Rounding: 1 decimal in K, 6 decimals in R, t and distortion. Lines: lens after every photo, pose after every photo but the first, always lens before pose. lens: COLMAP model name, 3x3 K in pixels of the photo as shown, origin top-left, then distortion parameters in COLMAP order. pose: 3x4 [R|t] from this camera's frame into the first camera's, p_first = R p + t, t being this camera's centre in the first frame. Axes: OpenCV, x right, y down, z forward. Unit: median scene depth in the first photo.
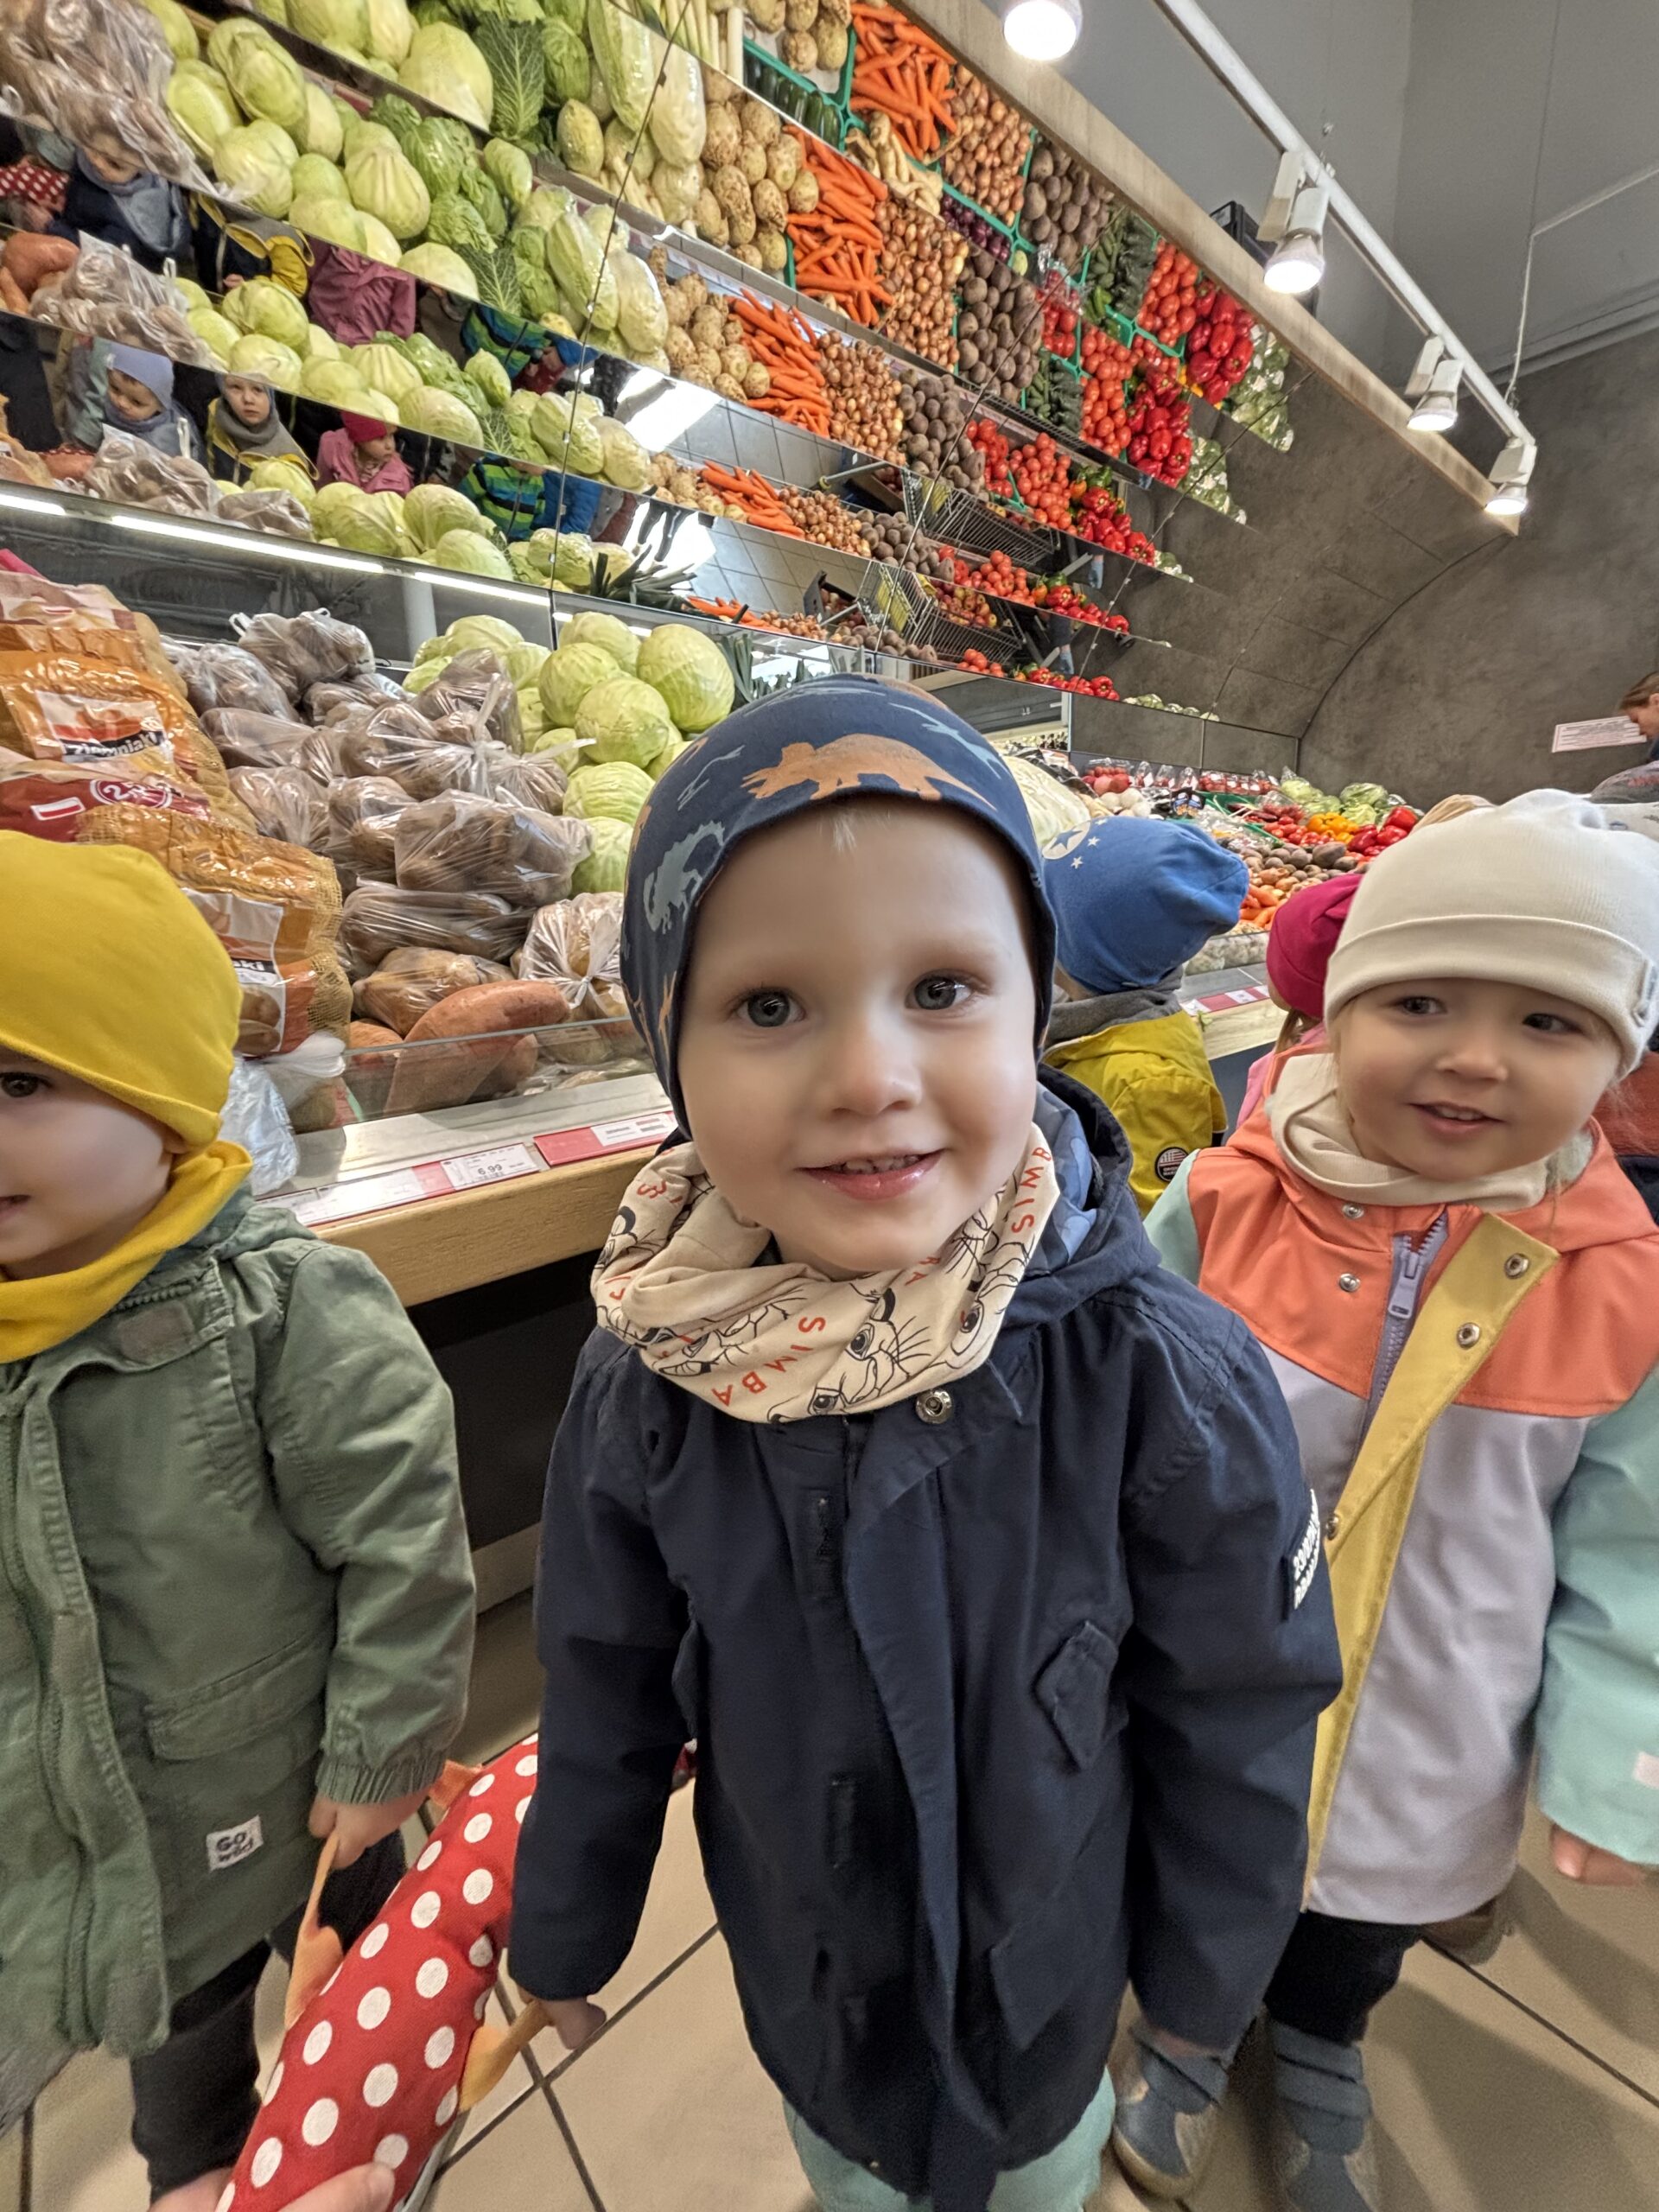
lens RADIAL K [[898.8, 0, 849.3], [0, 898.8, 1098.4], [0, 0, 1]] dist [-0.002066, 0.001008]
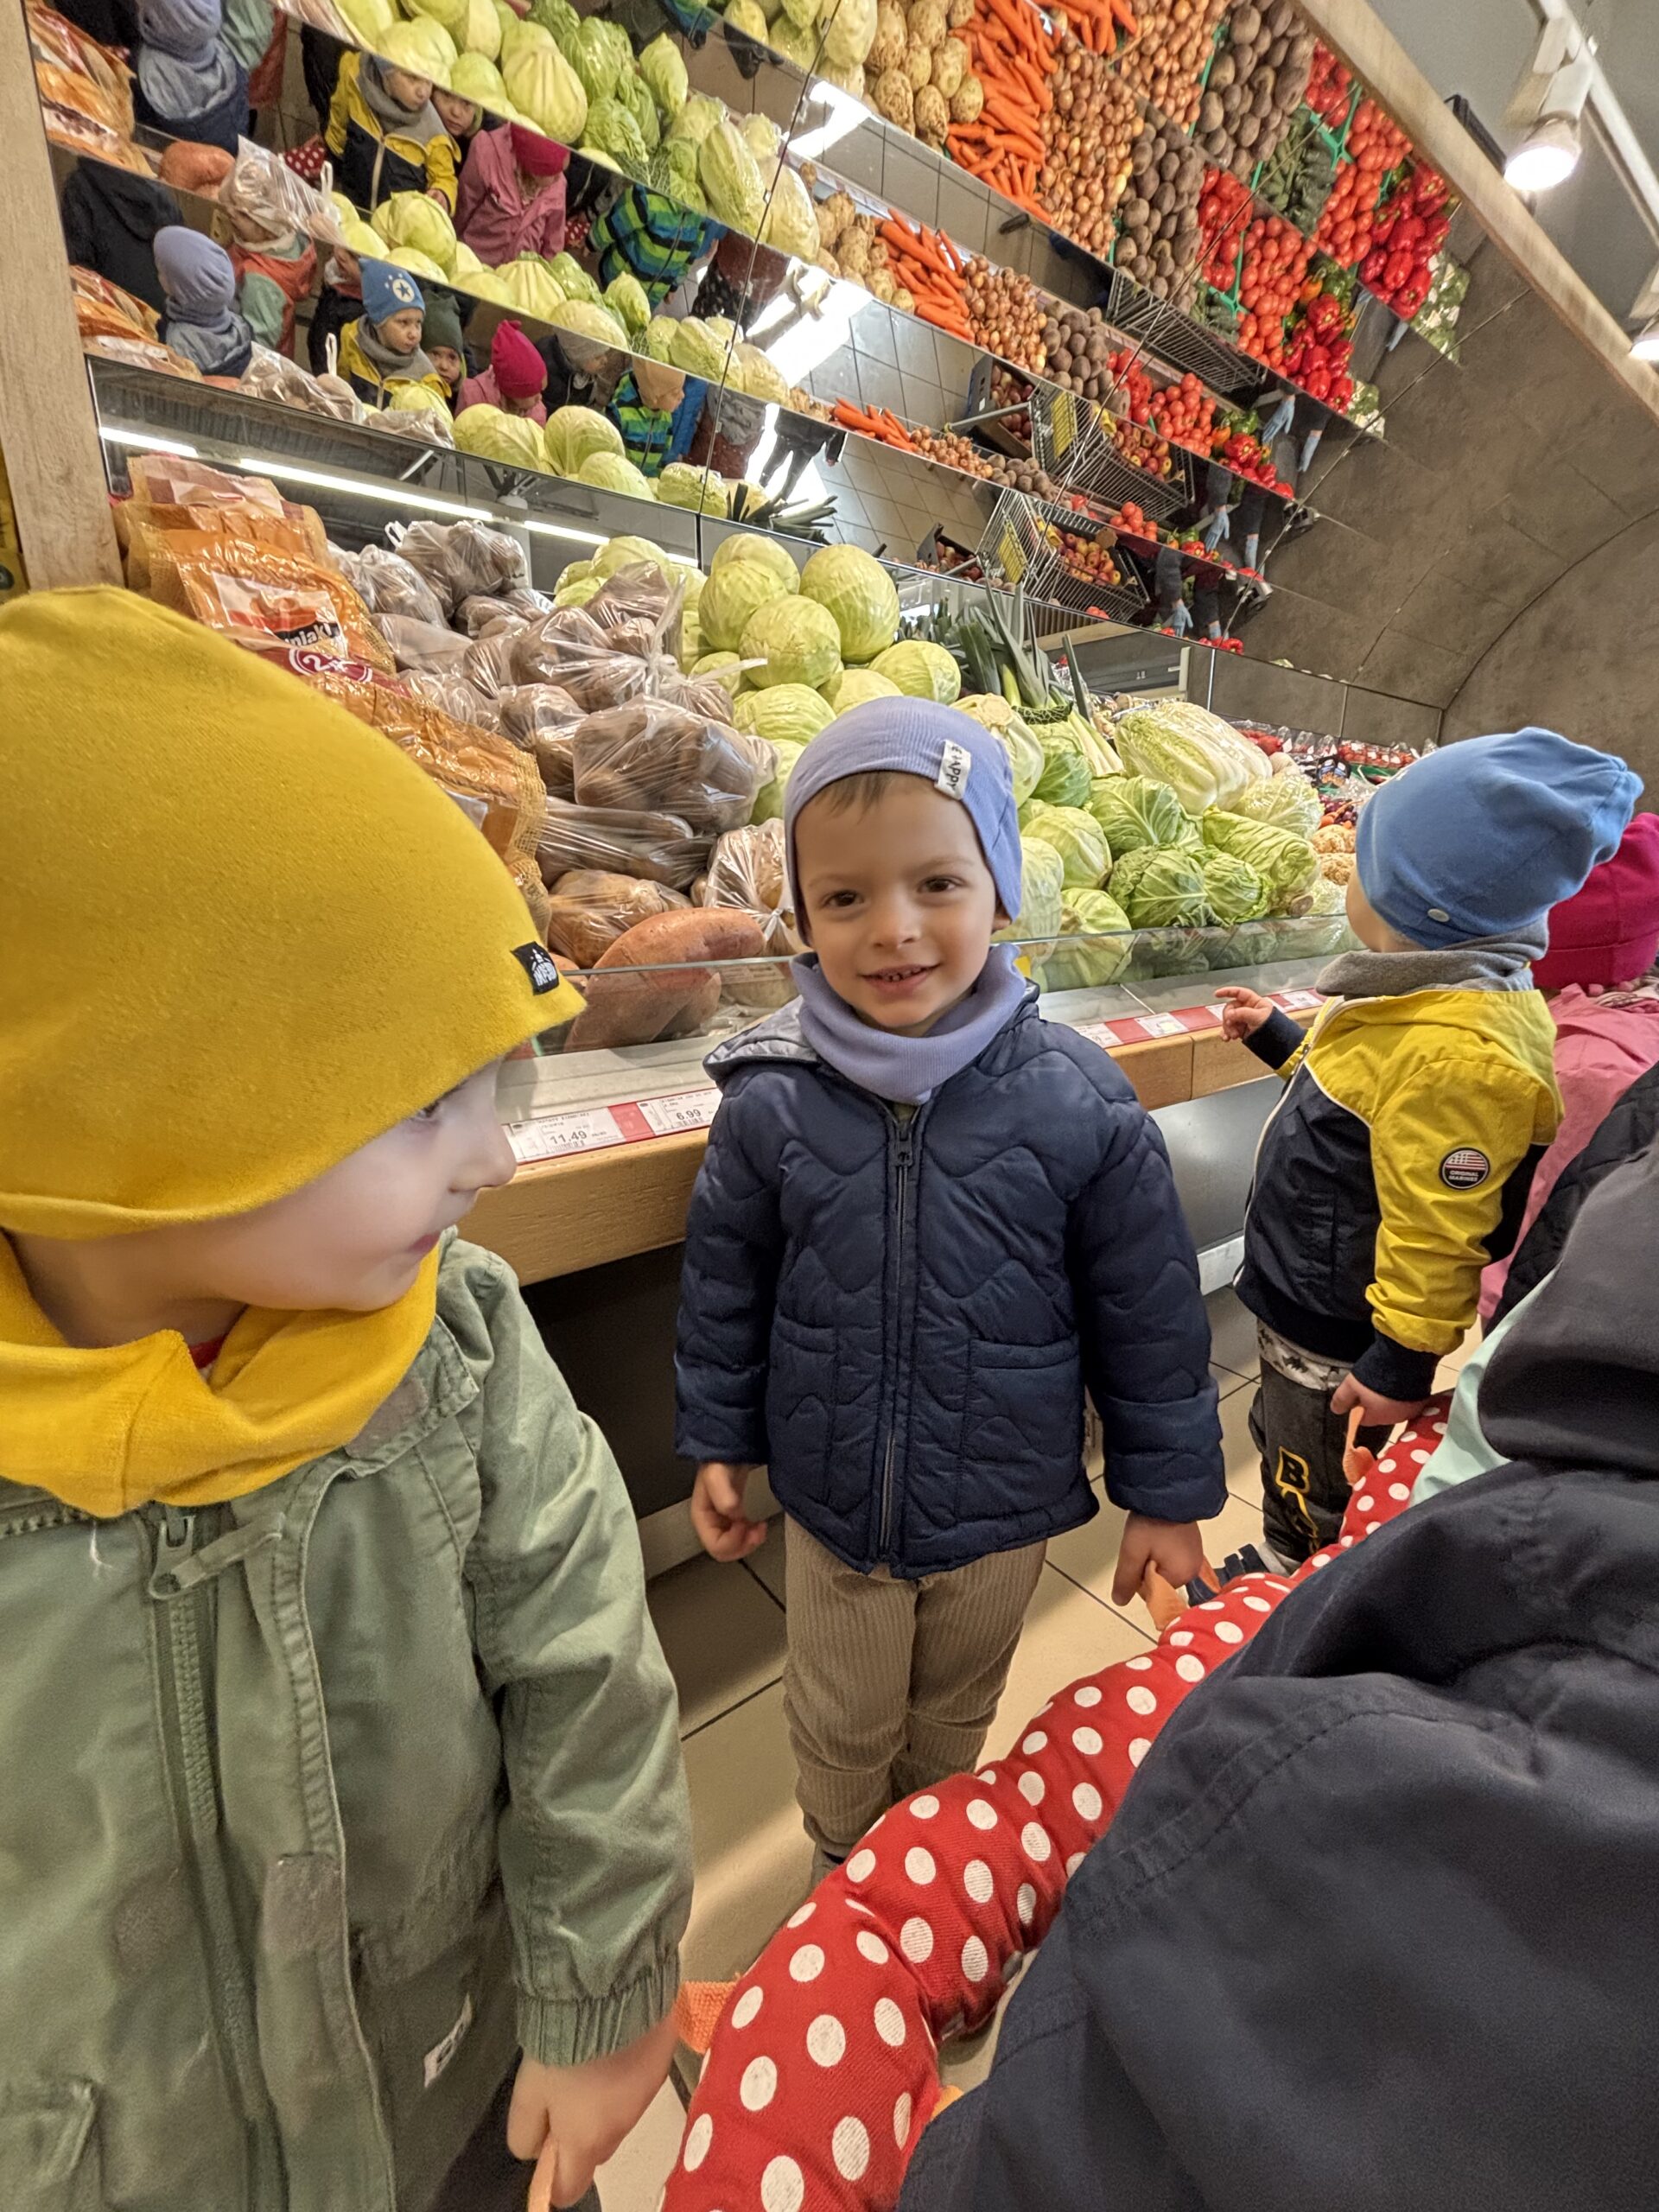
lens RADIAL K [[898.8, 0, 854.3], [0, 898.8, 1086.3], [0, 0, 1]] dist [-0.002066, 0.001008]
pose [[0.996717, 0.052361, -0.061761, -0.046891], [-0.051271, 0.998502, 0.019106, 0.006477], [0.062669, -0.015877, 0.997908, 0.032104]]
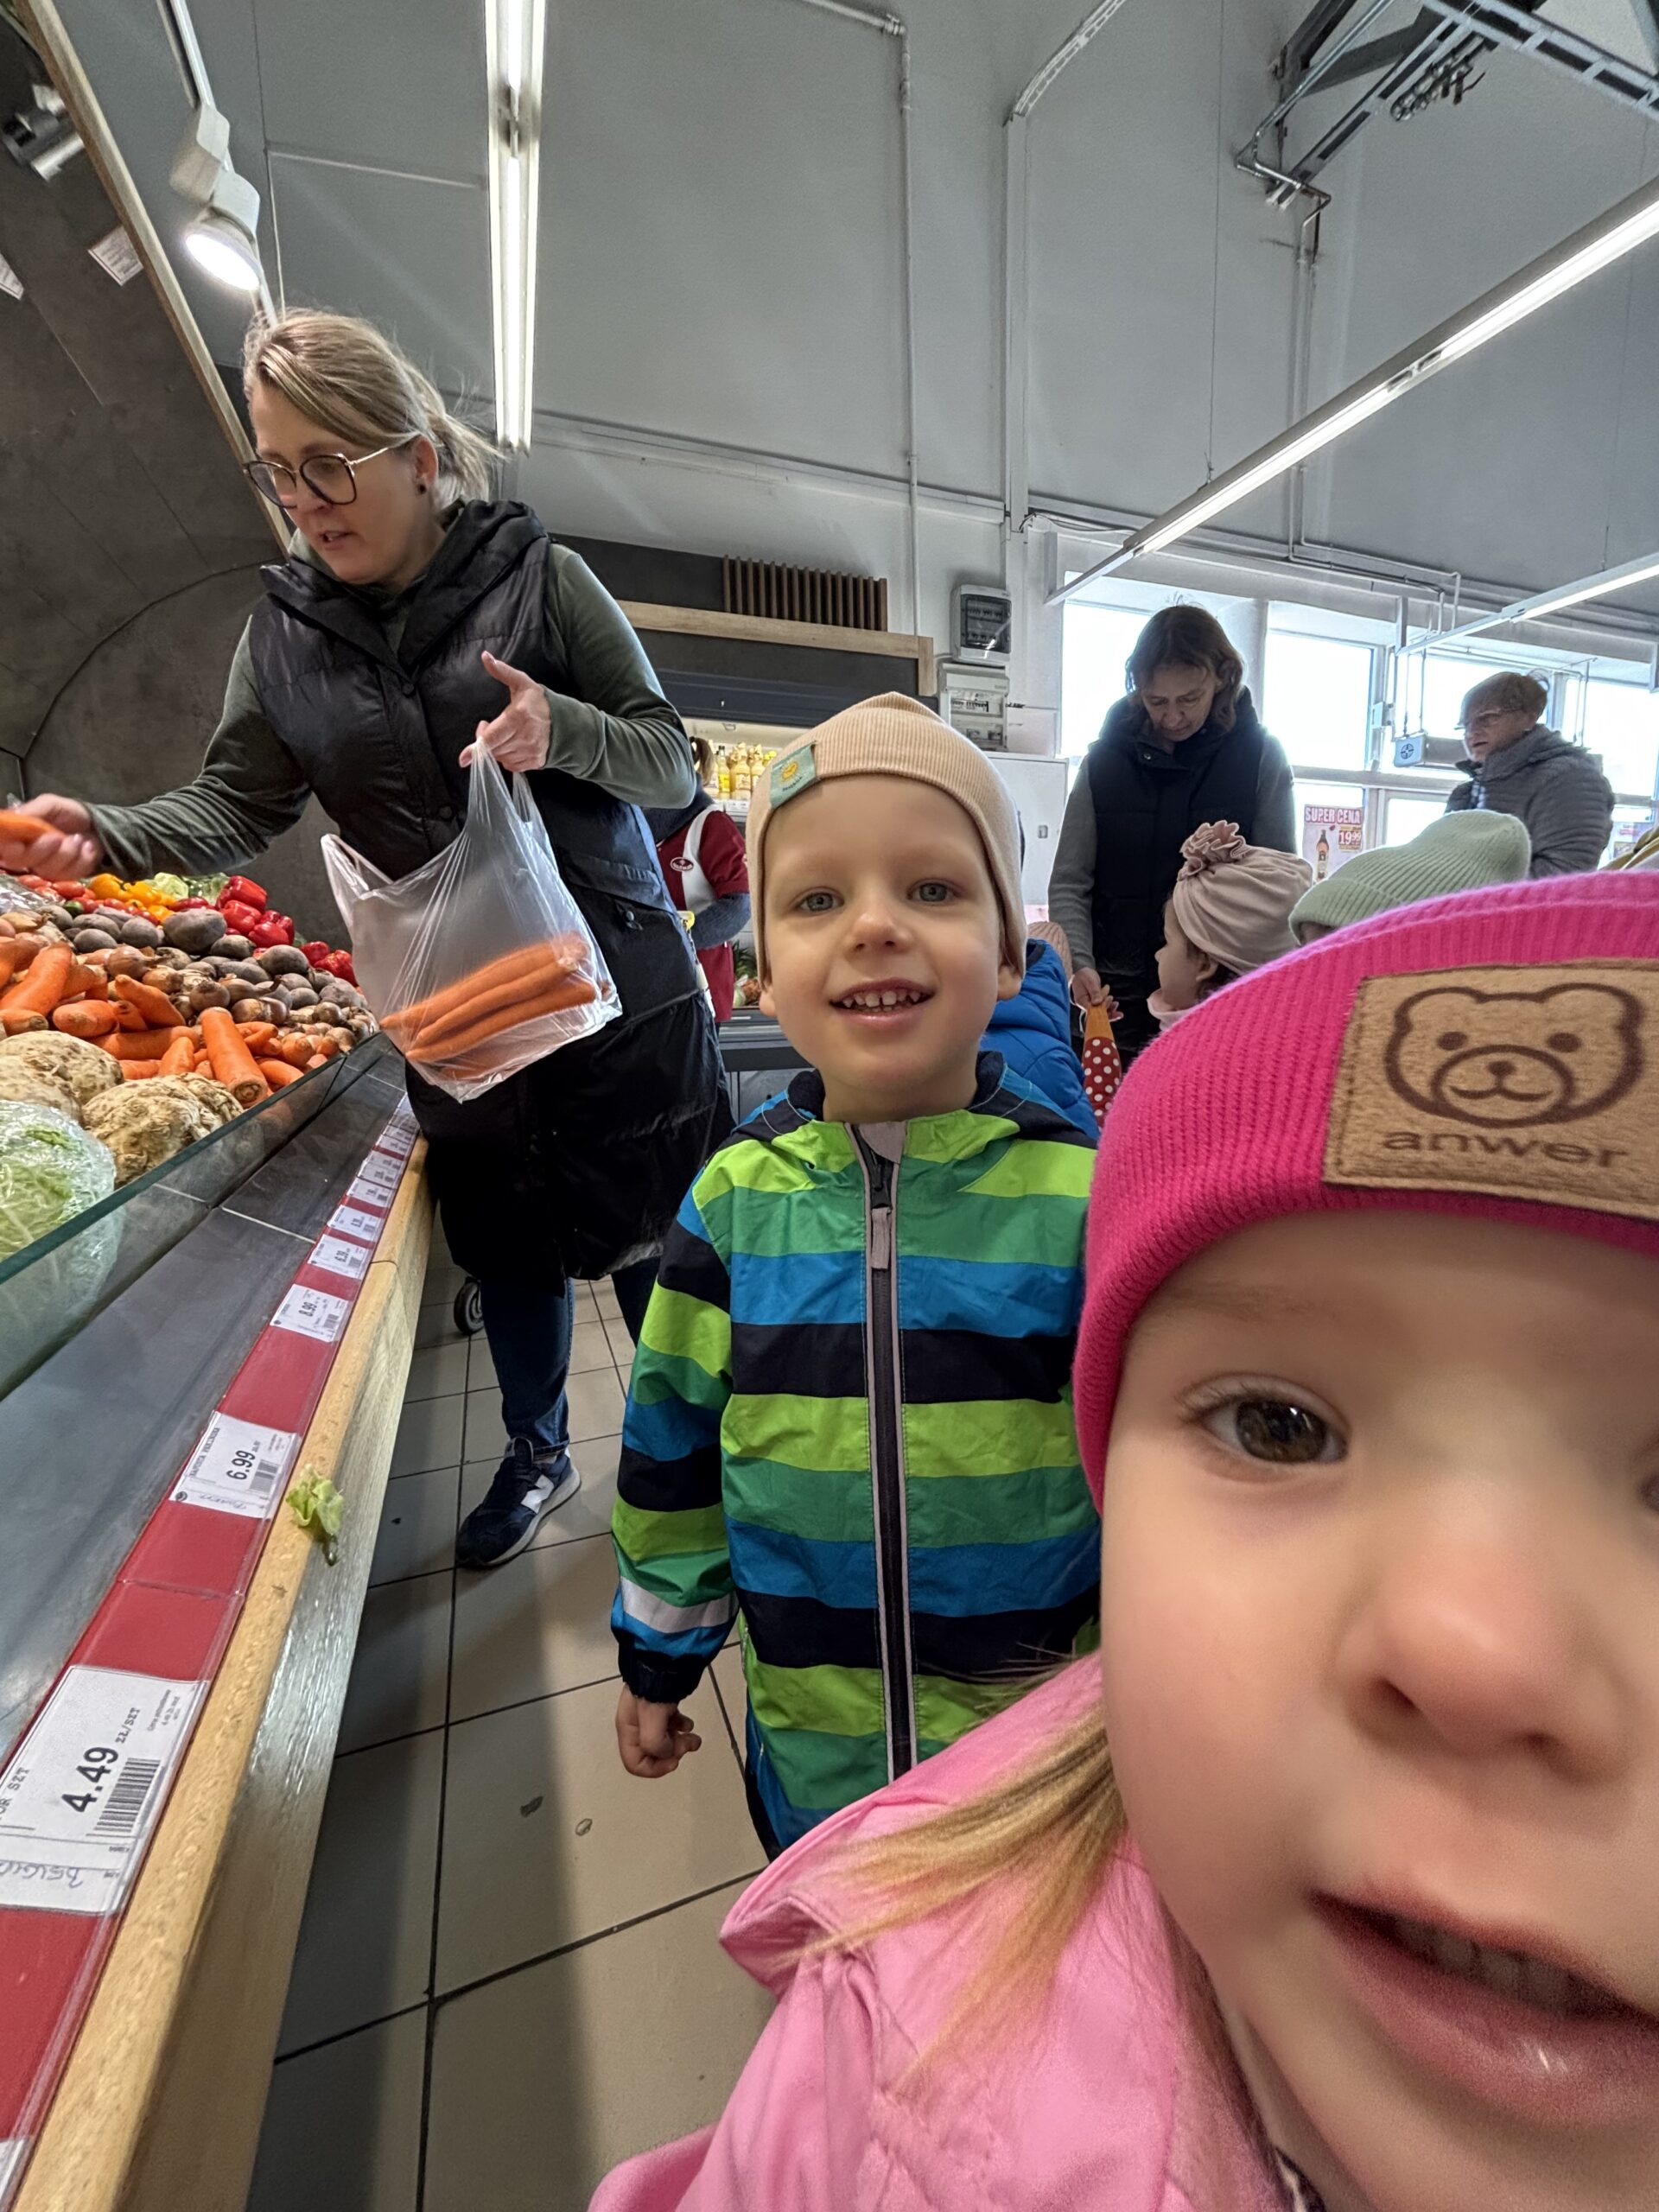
lens RADIAL K [[898.8, 0, 808.2], [0, 898.8, 1091.9], [0, 0, 1]] dist [-0.002066, 0.001008]
pose [[0.360230, -0.098868, 0.927610, 0.116132], [0.201781, 0.979086, 0.025994, -0.094404], [-0.910779, 0.177810, 0.372646, 0.400199]]
